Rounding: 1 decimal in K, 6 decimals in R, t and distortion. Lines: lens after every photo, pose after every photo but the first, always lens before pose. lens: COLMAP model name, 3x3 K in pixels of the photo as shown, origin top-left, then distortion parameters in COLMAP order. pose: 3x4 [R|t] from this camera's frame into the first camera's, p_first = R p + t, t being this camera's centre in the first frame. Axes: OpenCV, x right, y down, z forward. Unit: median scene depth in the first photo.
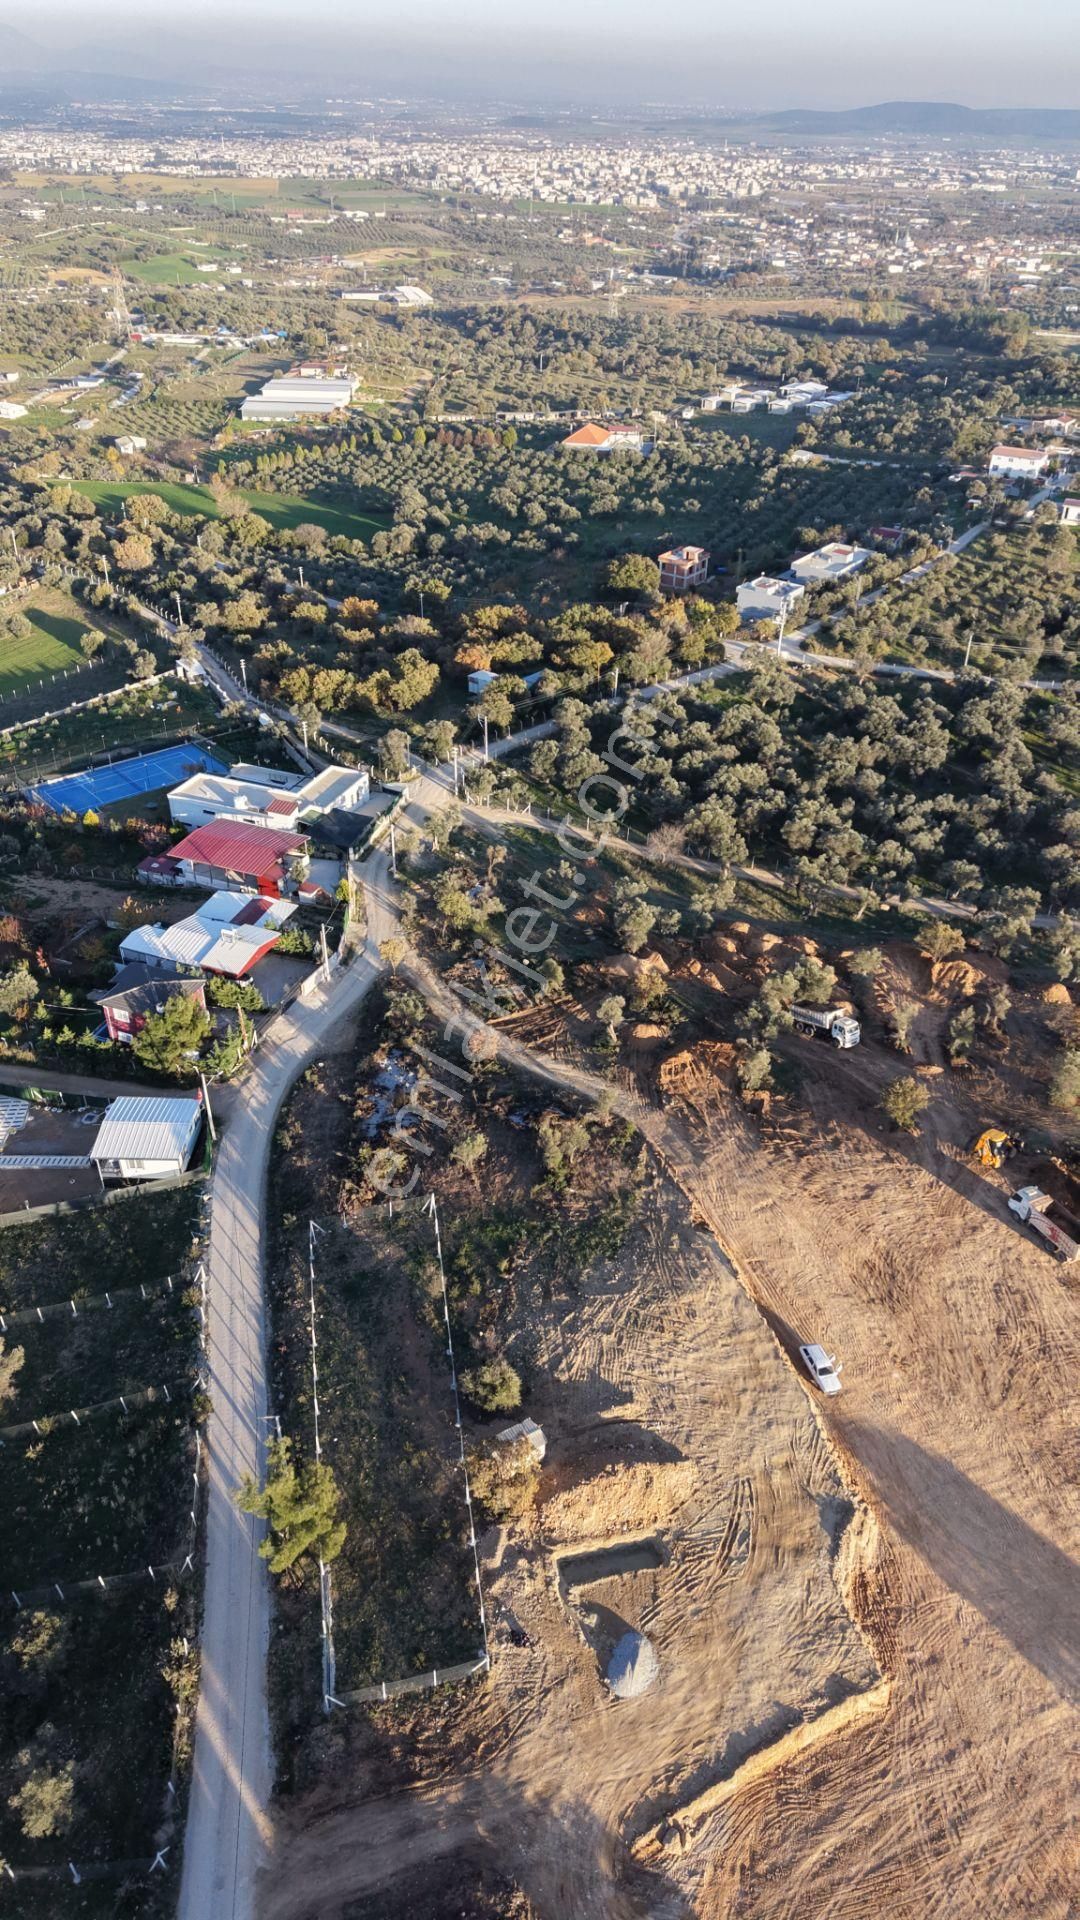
lens RADIAL K [[1275.7, 0, 540.0], [0, 1275.7, 960.0], [0, 0, 1]] dist [0.045682, -0.054337]
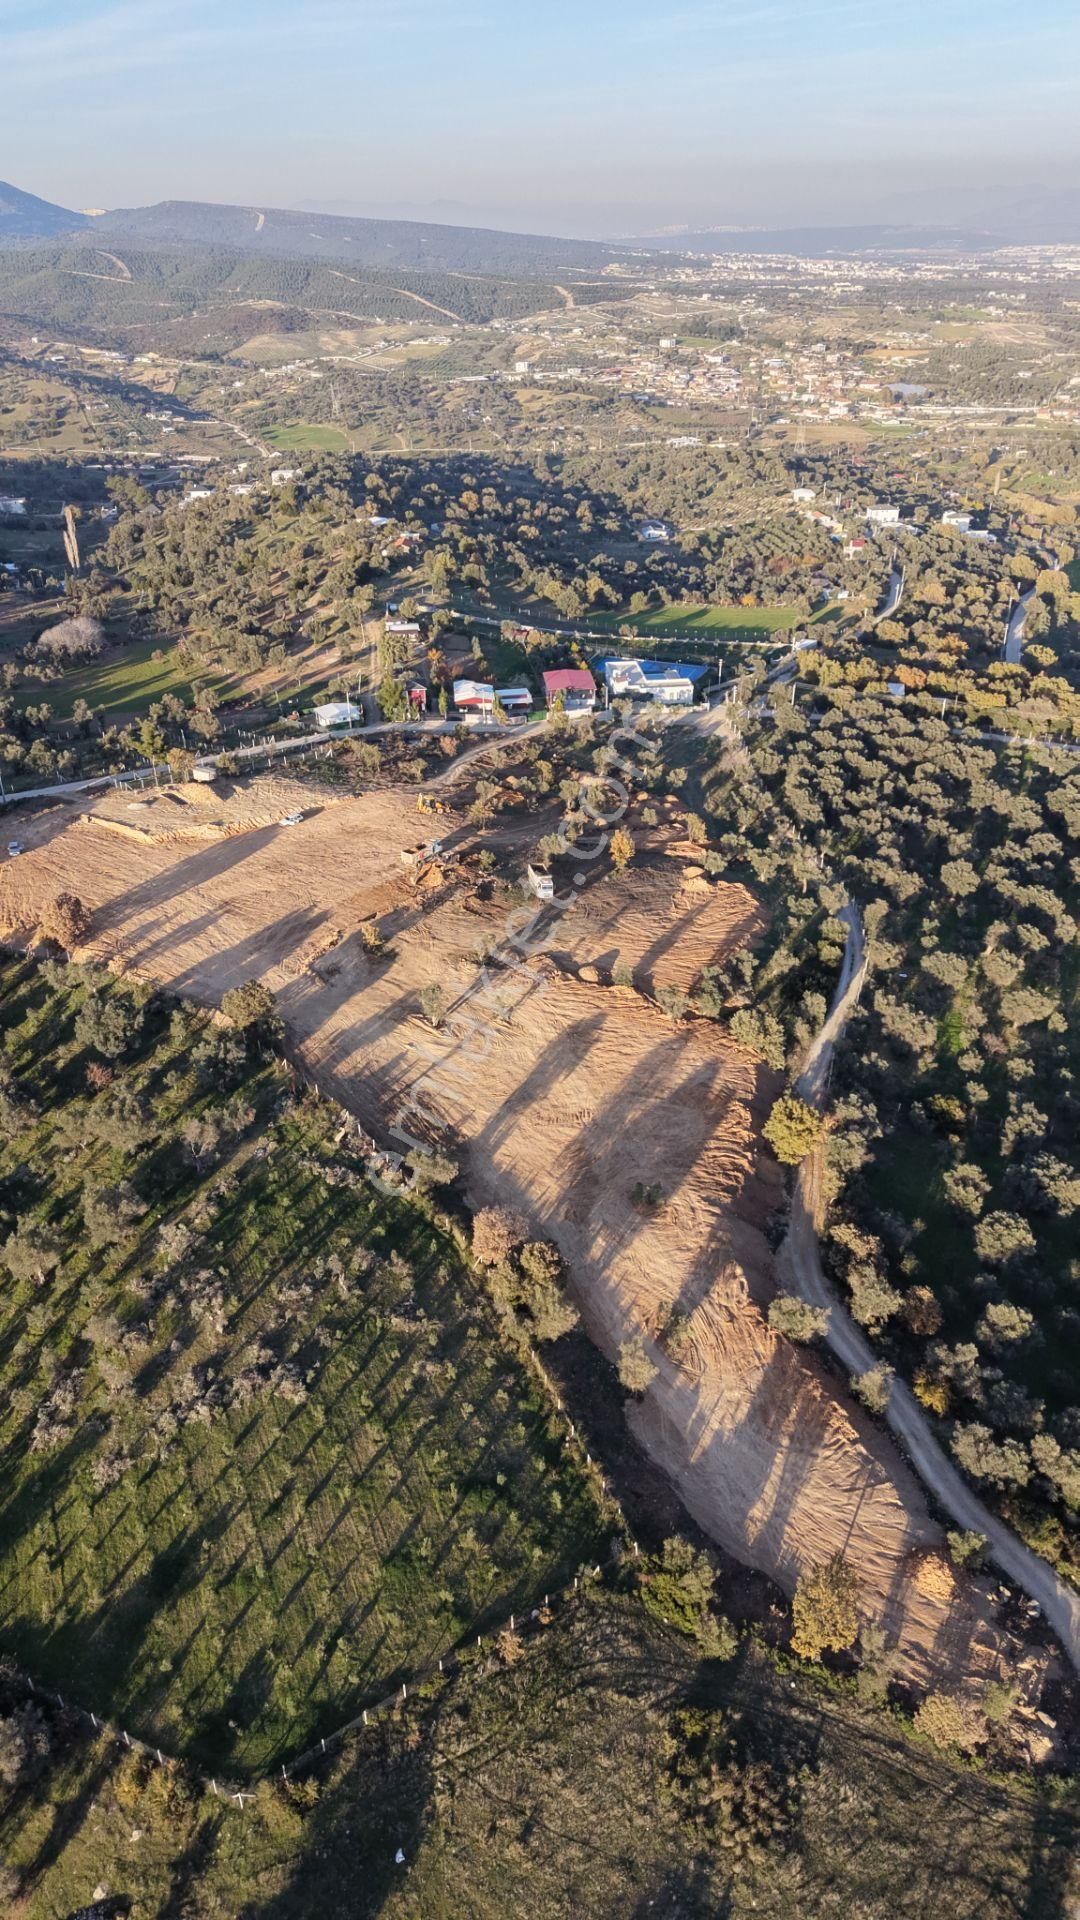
lens RADIAL K [[1289.5, 0, 538.7], [0, 1289.5, 933.4], [0, 0, 1]] dist [0.057846, -0.070573]
pose [[0.445120, 0.403041, -0.799641, 0.460806], [-0.482971, 0.860021, 0.164629, -0.021222], [0.754061, 0.312925, 0.577469, 0.008525]]
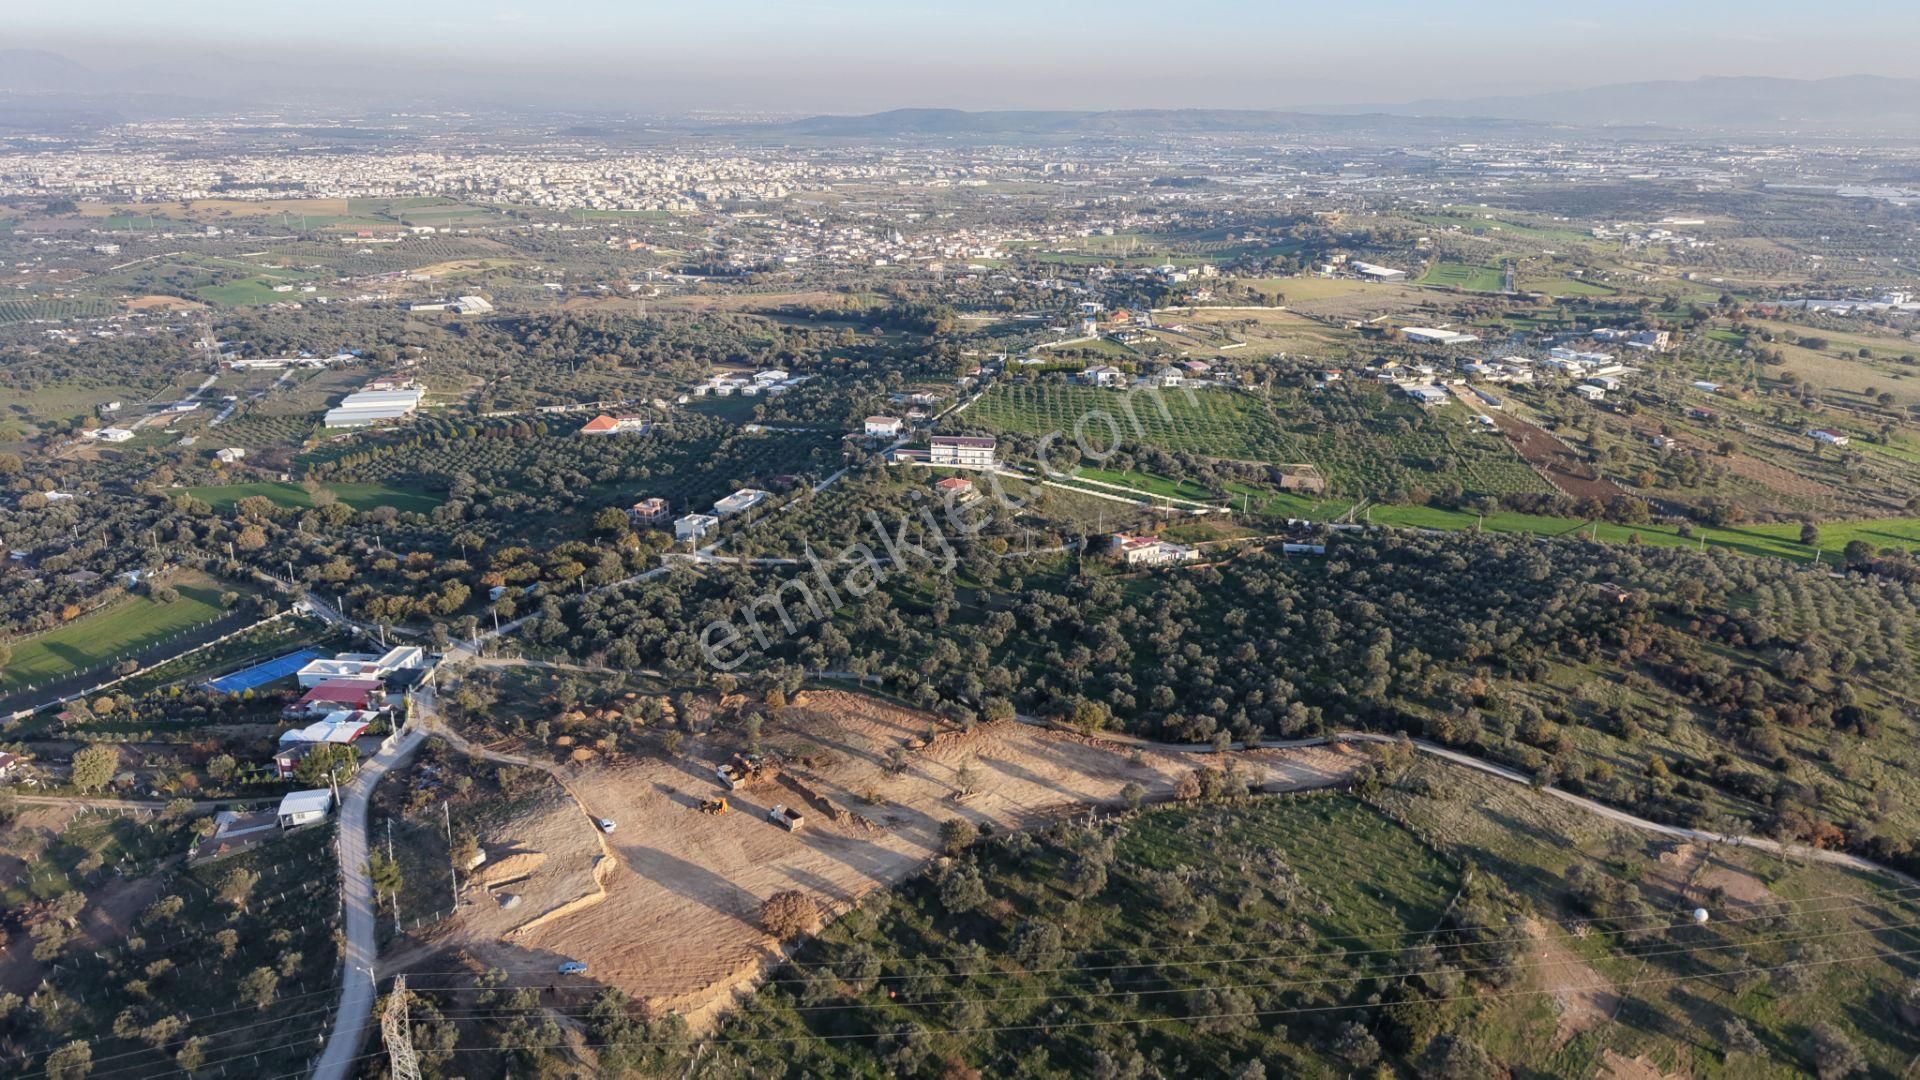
lens RADIAL K [[1281.1, 0, 960.0], [0, 1281.1, 540.0], [0, 0, 1]] dist [0.026796, -0.026934]
pose [[0.966524, -0.098474, 0.236927, 0.066702], [0.156117, 0.958518, -0.238476, 0.094241], [-0.203615, 0.267481, 0.941804, -0.321362]]
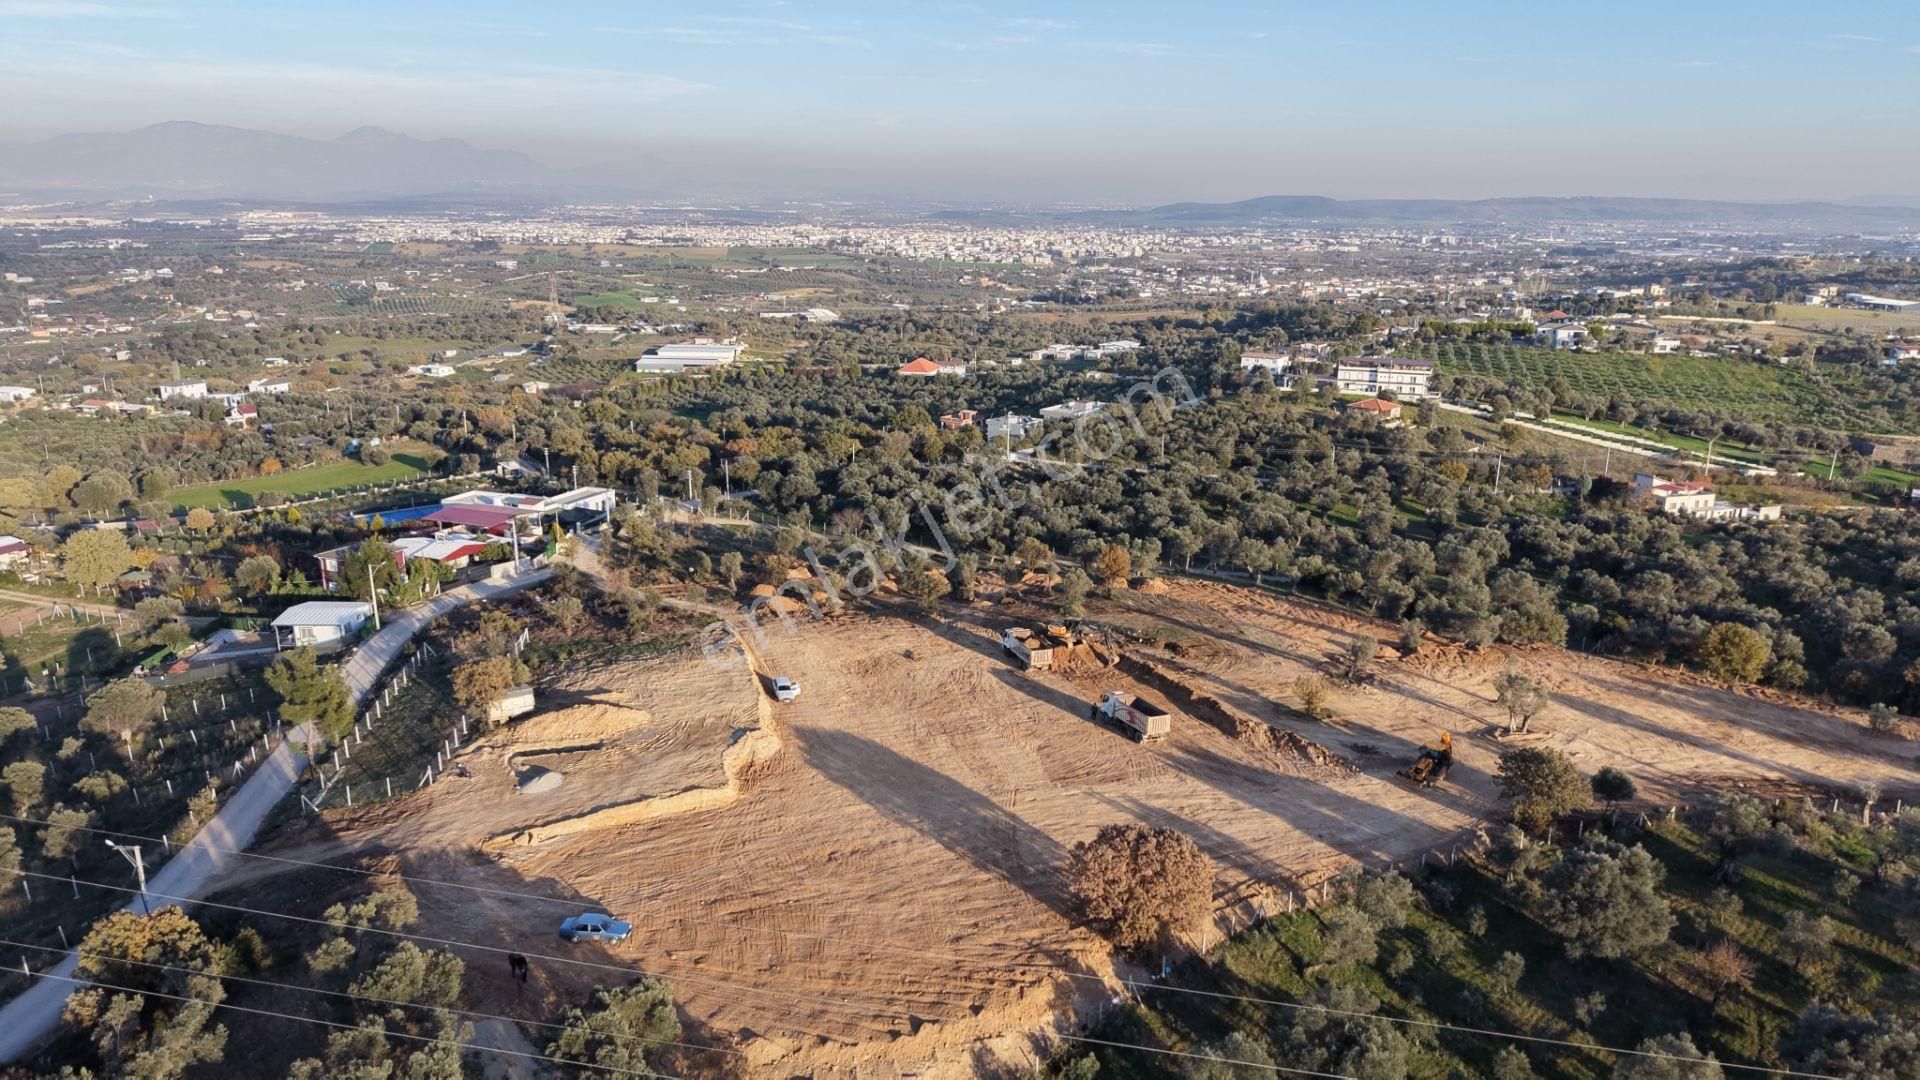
lens RADIAL K [[1275.7, 0, 961.0], [0, 1275.7, 546.5], [0, 0, 1]] dist [0.045682, -0.054337]
pose [[0.999902, -0.009596, -0.010187, 0.079276], [0.005810, 0.946853, -0.321613, 0.114167], [0.012732, 0.321522, 0.946817, -0.048589]]
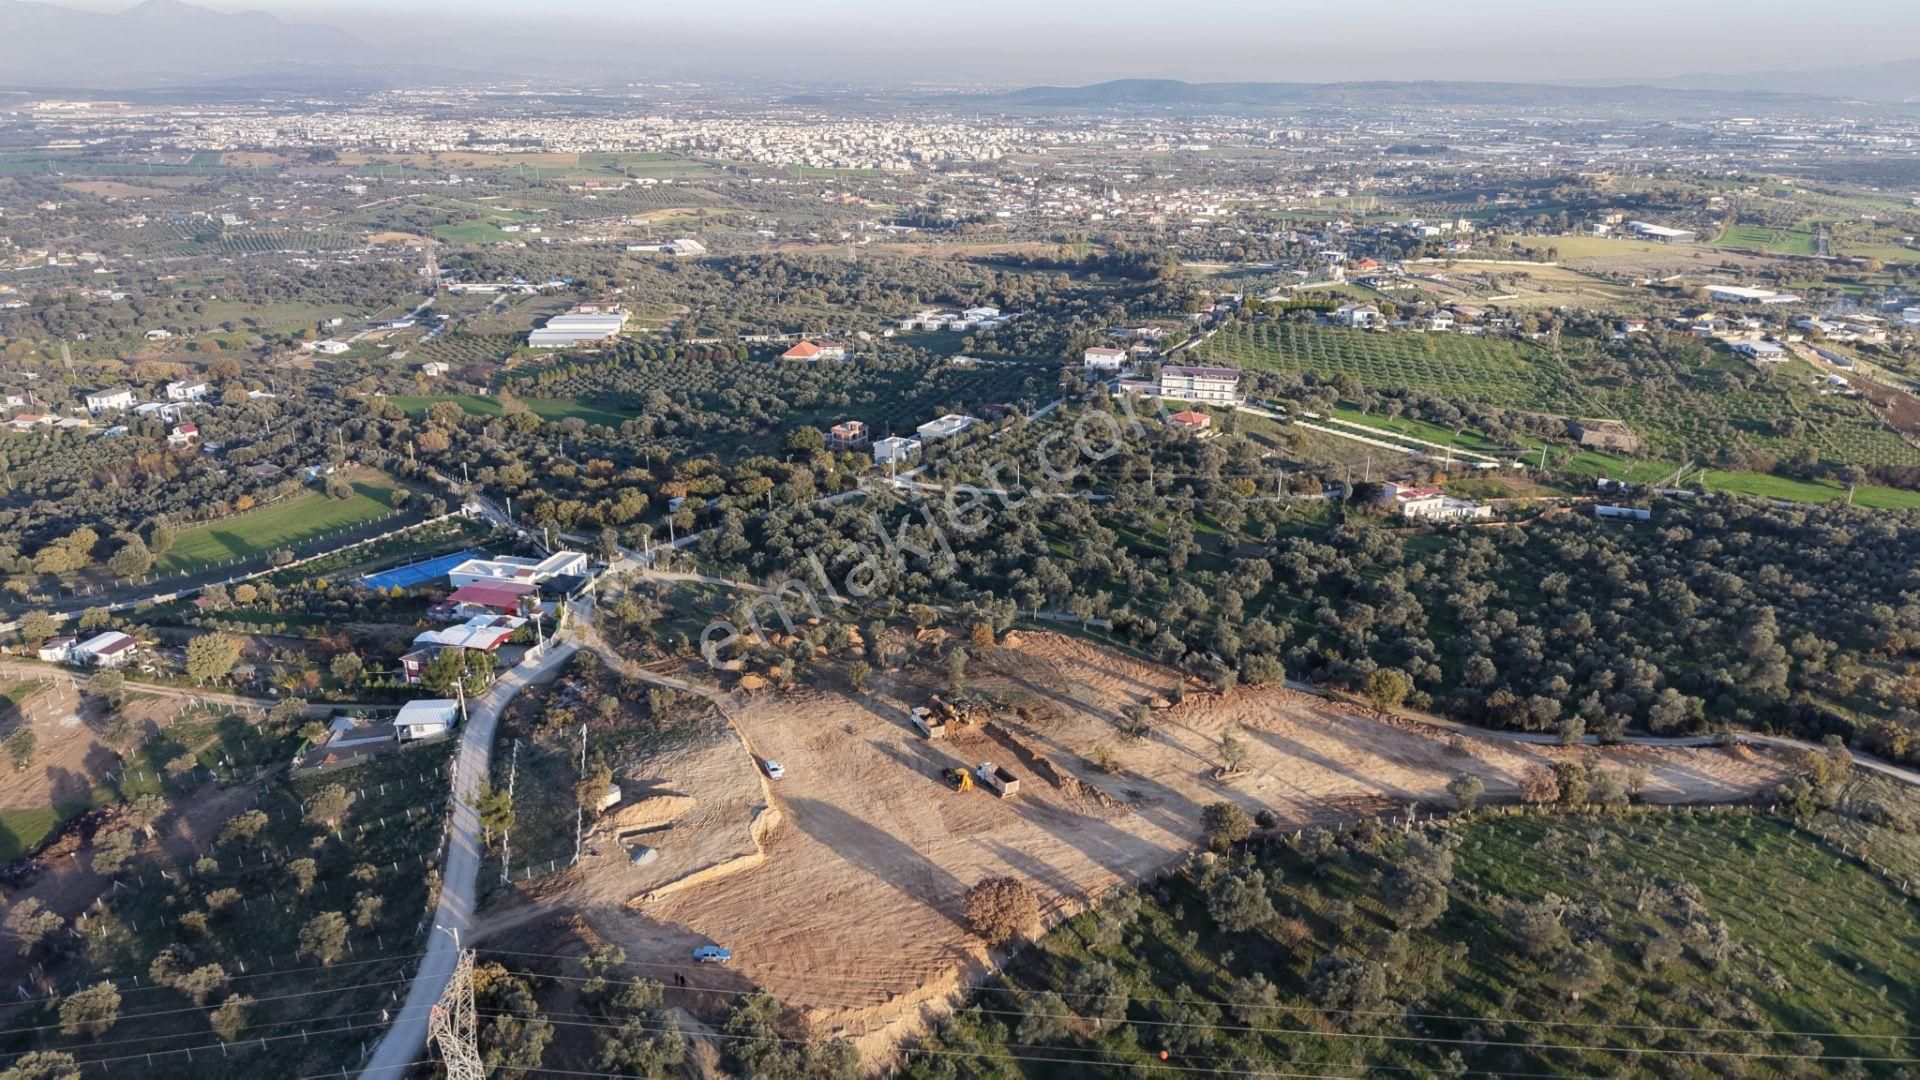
lens RADIAL K [[1275.7, 0, 961.0], [0, 1275.7, 546.5], [0, 0, 1]] dist [0.045682, -0.054337]
pose [[0.994855, -0.046655, 0.089927, 0.066909], [0.066614, 0.970026, -0.233694, 0.089253], [-0.076328, 0.238482, 0.968143, -0.197914]]
